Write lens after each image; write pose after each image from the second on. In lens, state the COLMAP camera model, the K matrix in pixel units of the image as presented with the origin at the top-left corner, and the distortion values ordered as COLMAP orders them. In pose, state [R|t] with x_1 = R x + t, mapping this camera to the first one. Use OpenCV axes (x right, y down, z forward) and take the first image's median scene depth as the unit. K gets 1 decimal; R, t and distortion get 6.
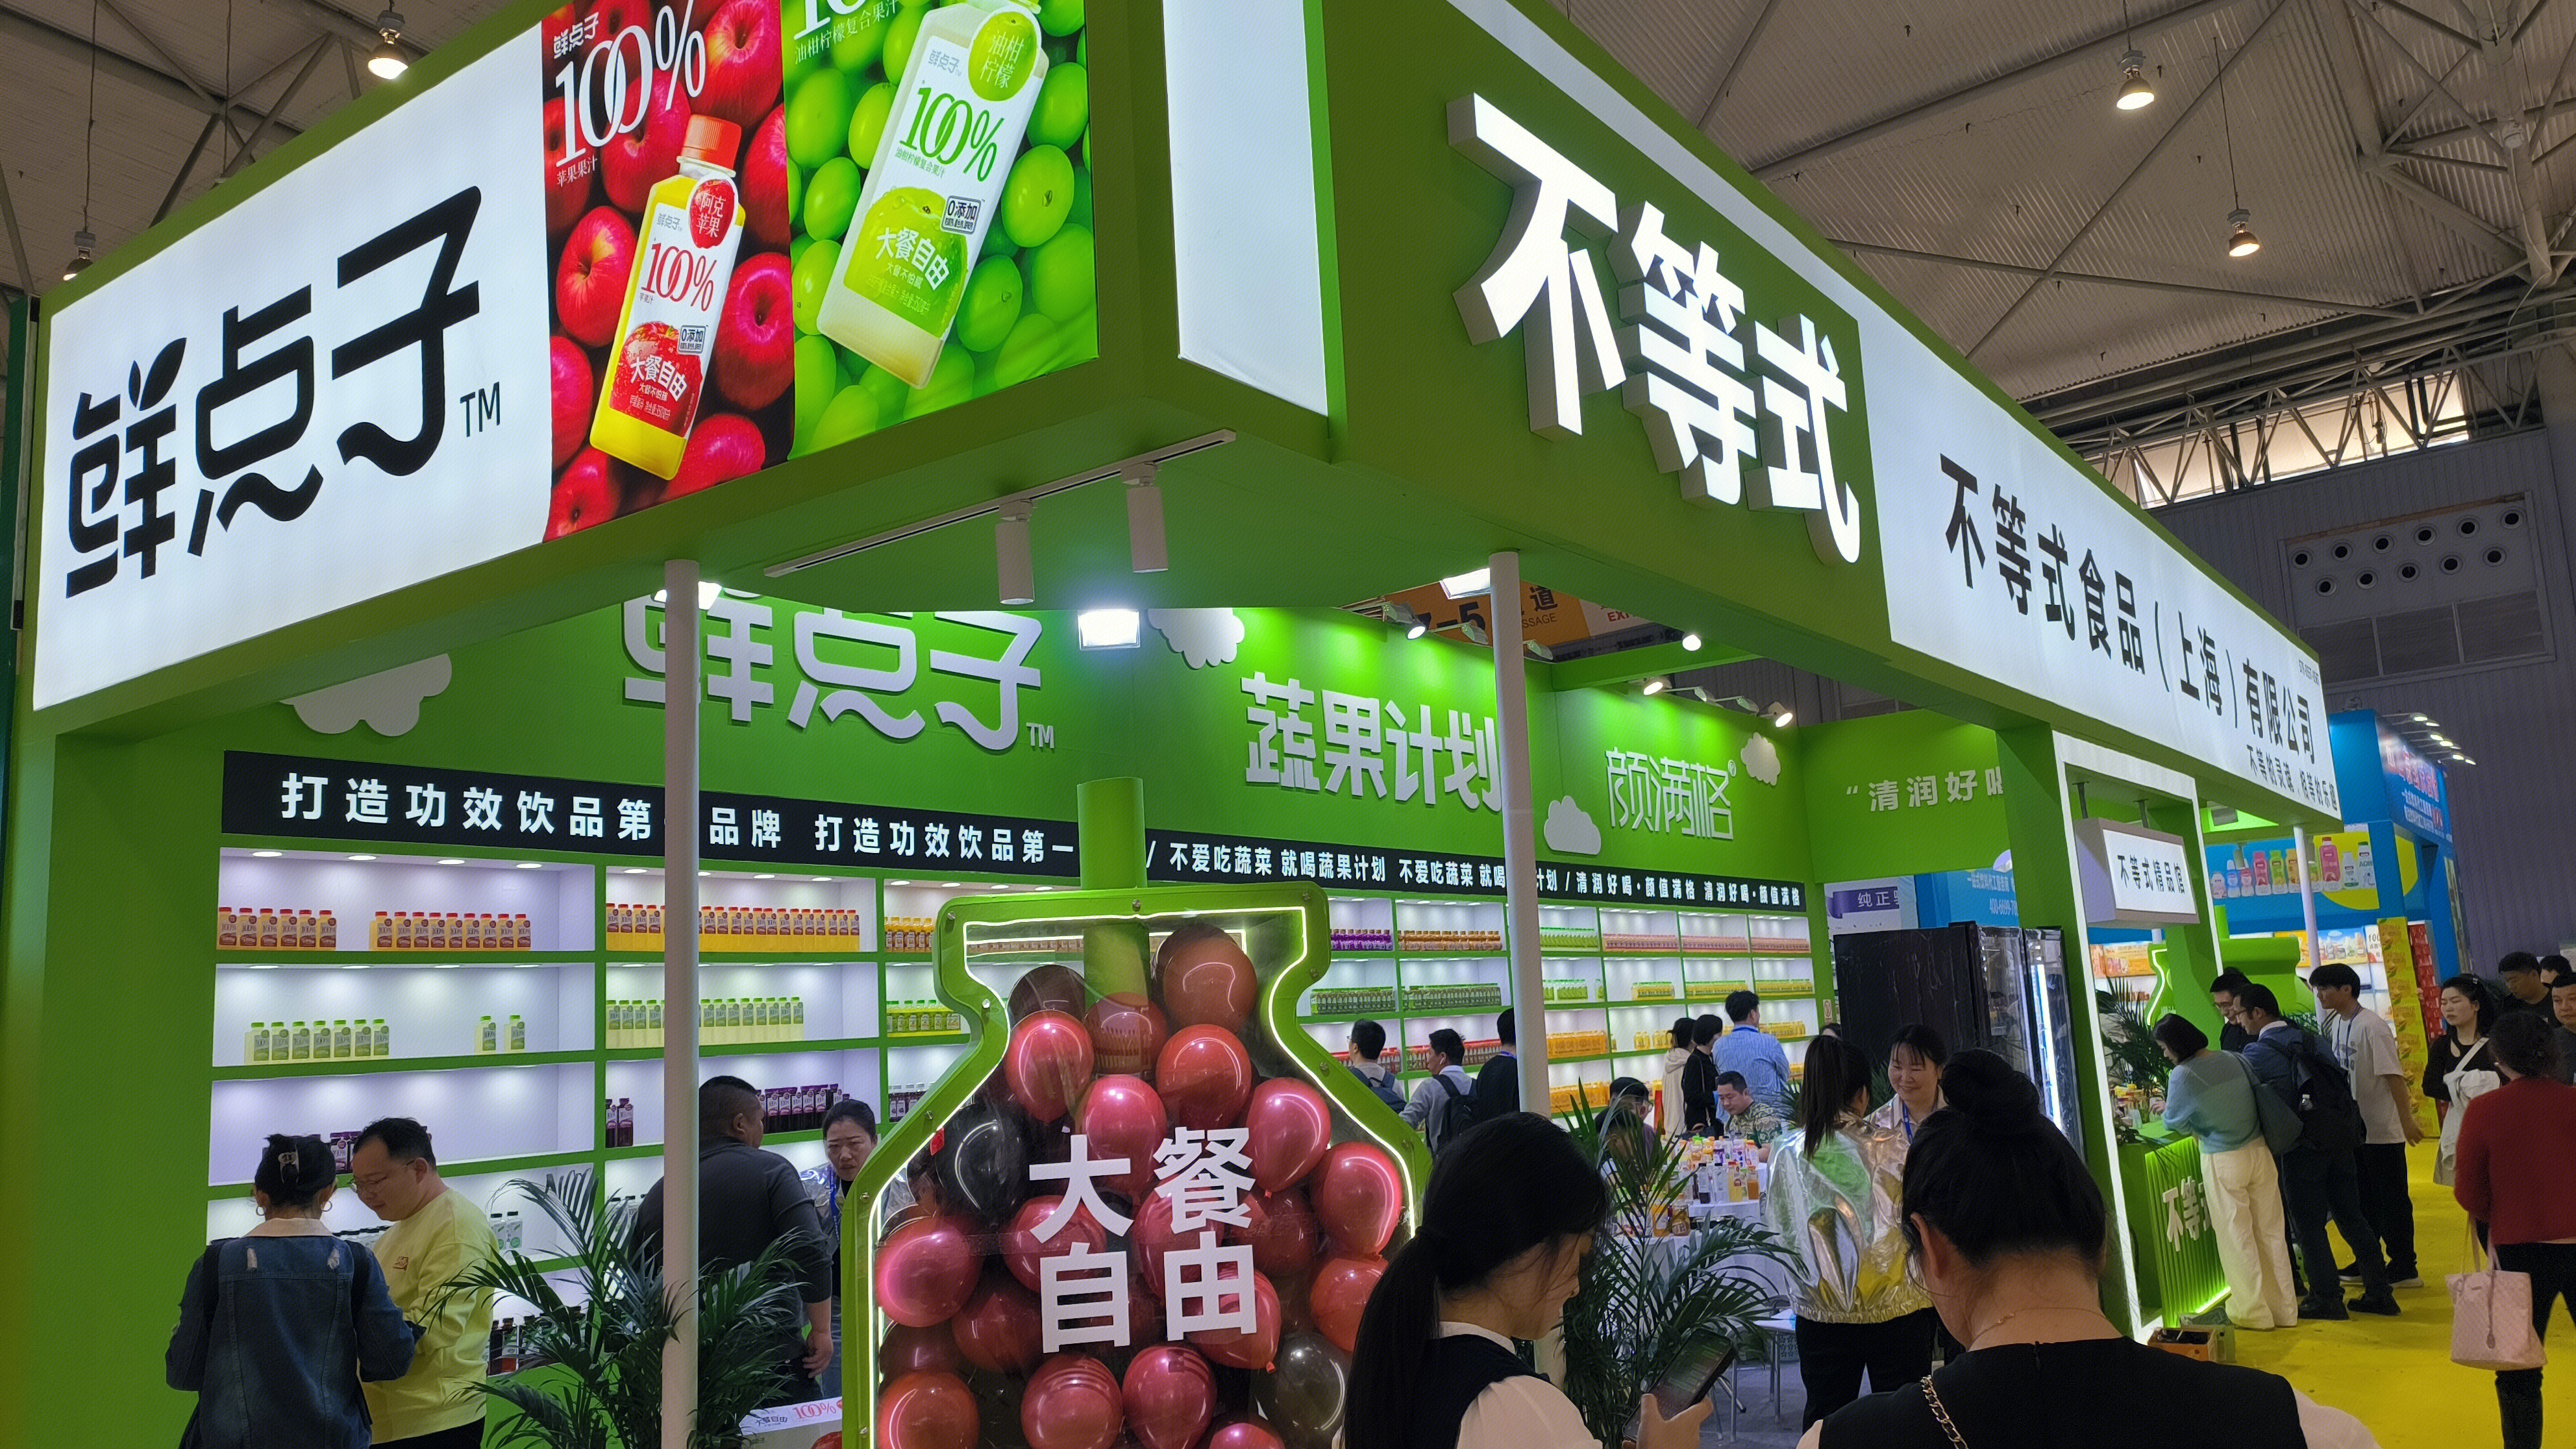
lens RADIAL K [[1886.0, 0, 1293.3], [0, 1886.0, 718.0], [0, 0, 1]] dist [0.029683, -0.001432]
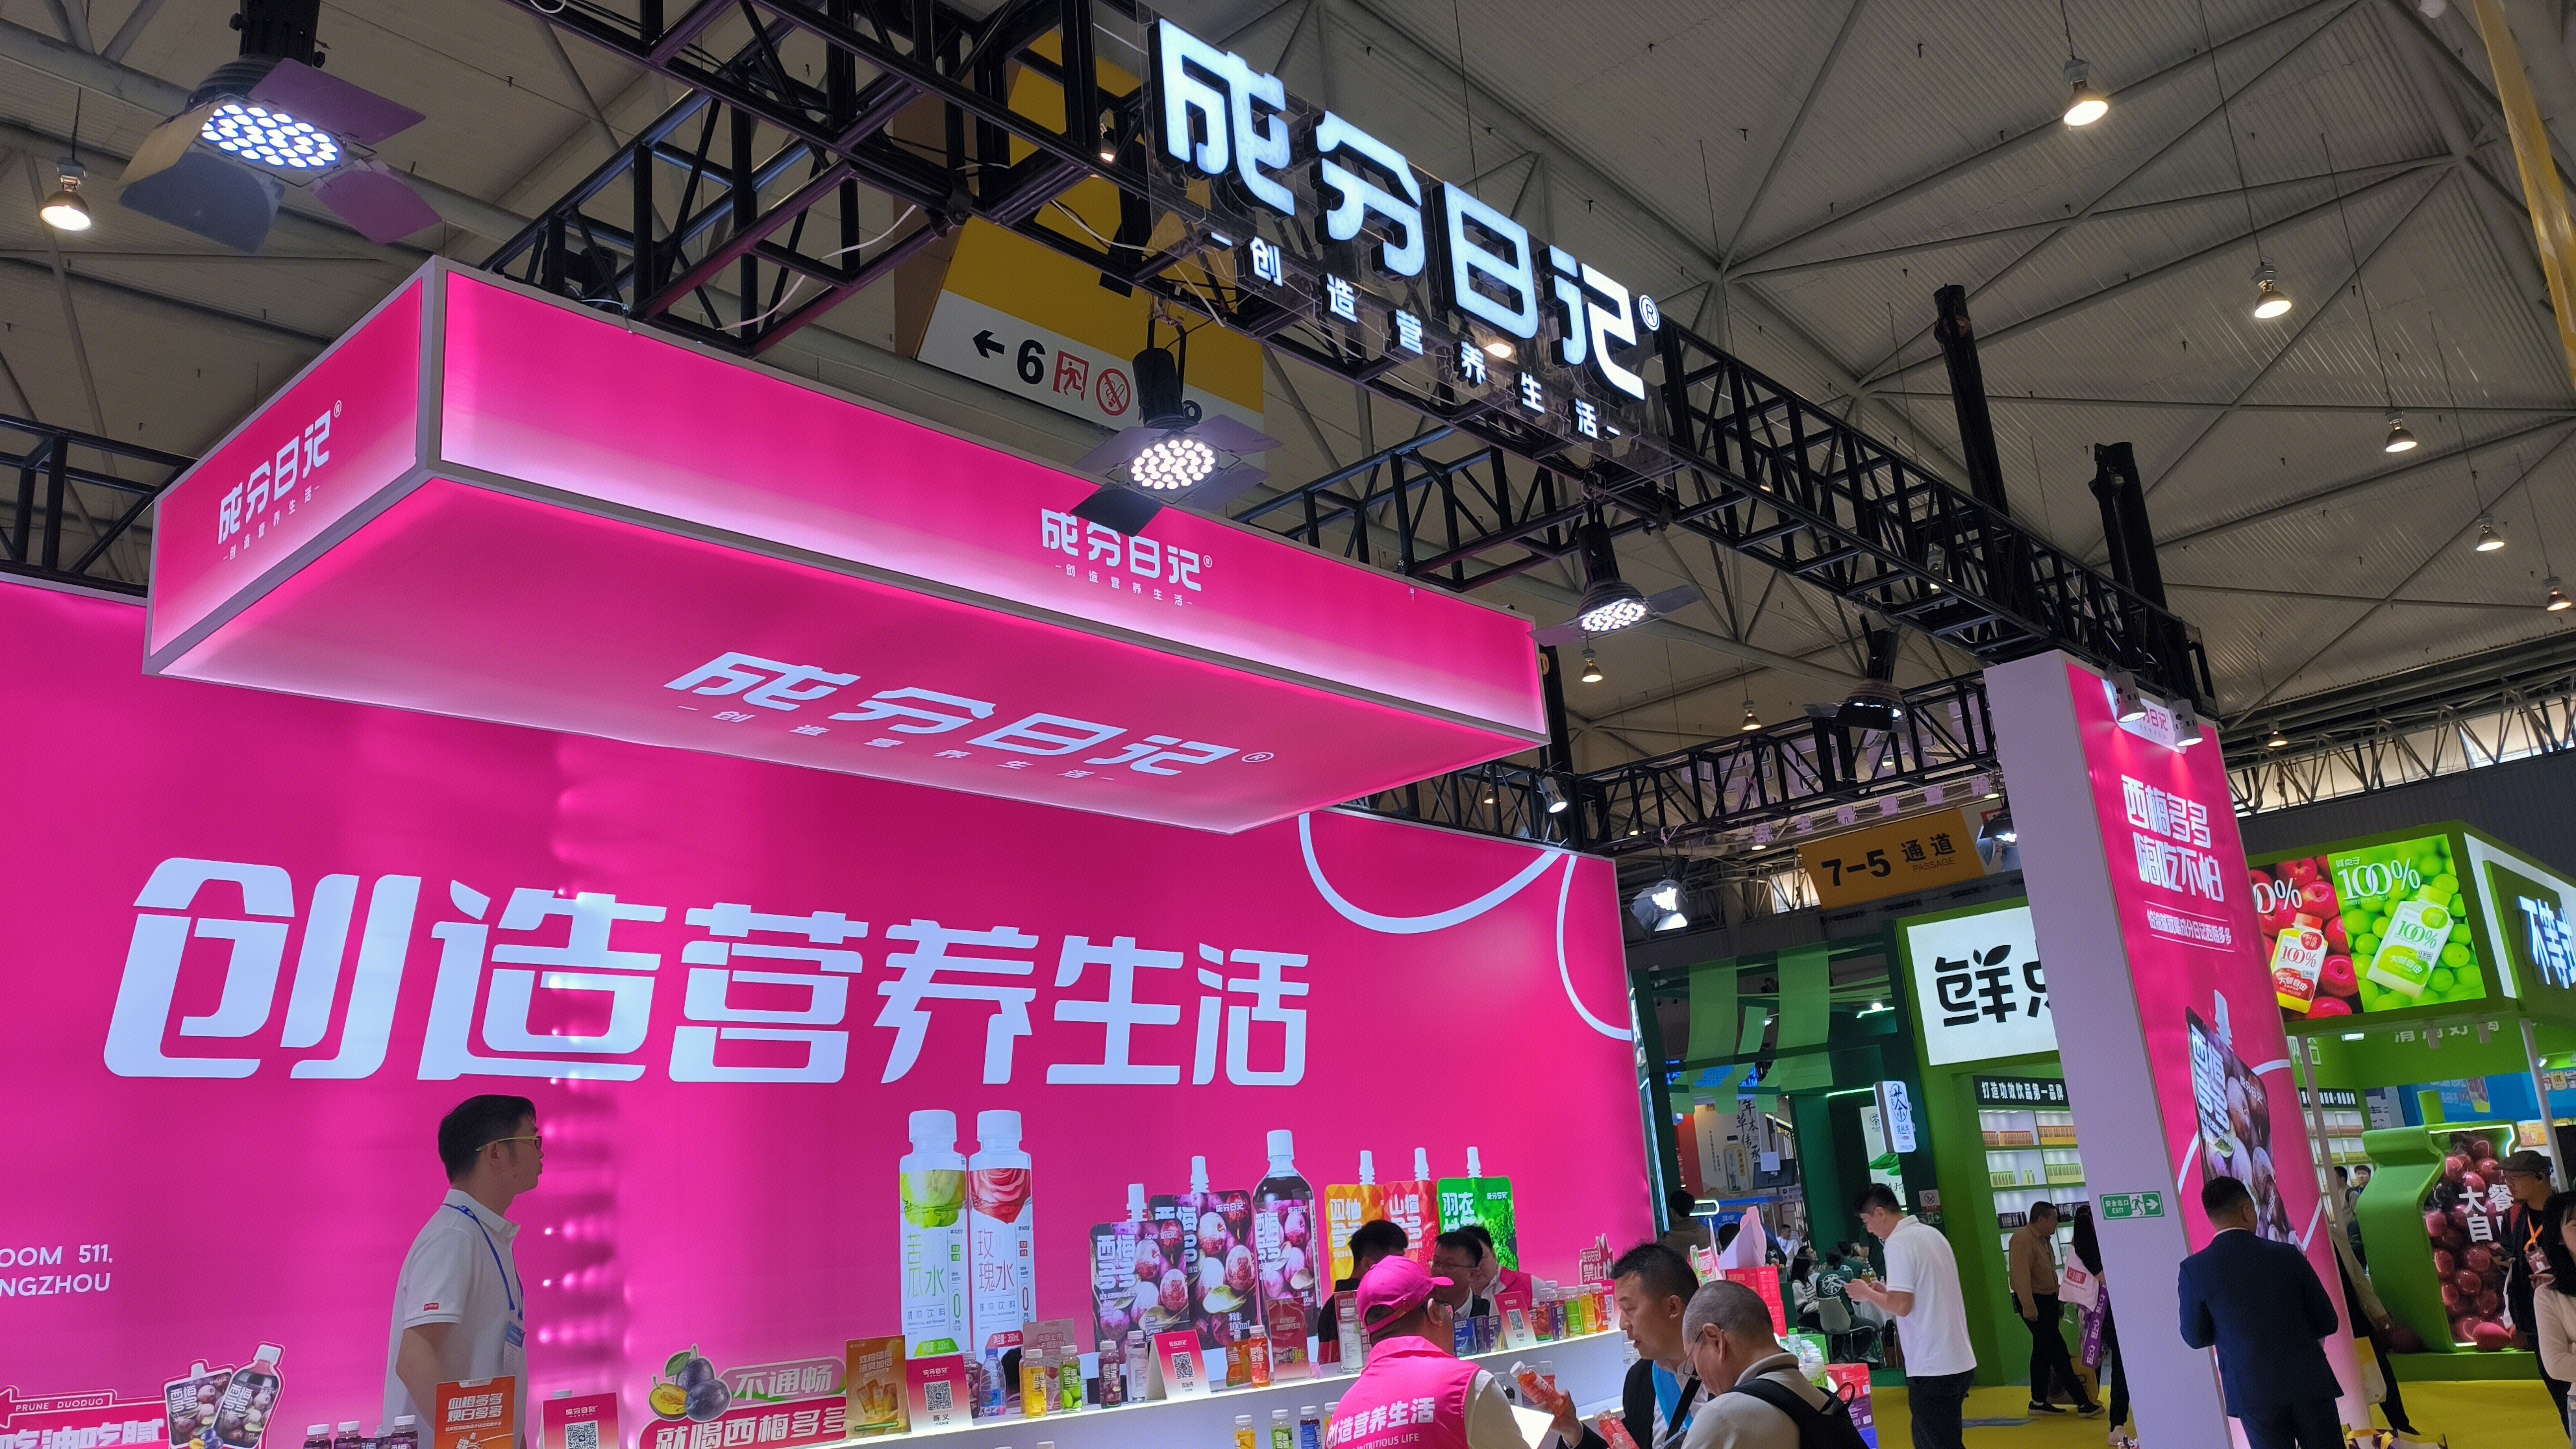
lens RADIAL K [[1886.0, 0, 1284.2], [0, 1886.0, 740.7], [0, 0, 1]] dist [0.029683, -0.001432]
pose [[0.994393, -0.045066, -0.095661, -1.973930], [0.035656, 0.994558, -0.097892, -0.368312], [0.099552, 0.093933, 0.990589, -3.006545]]
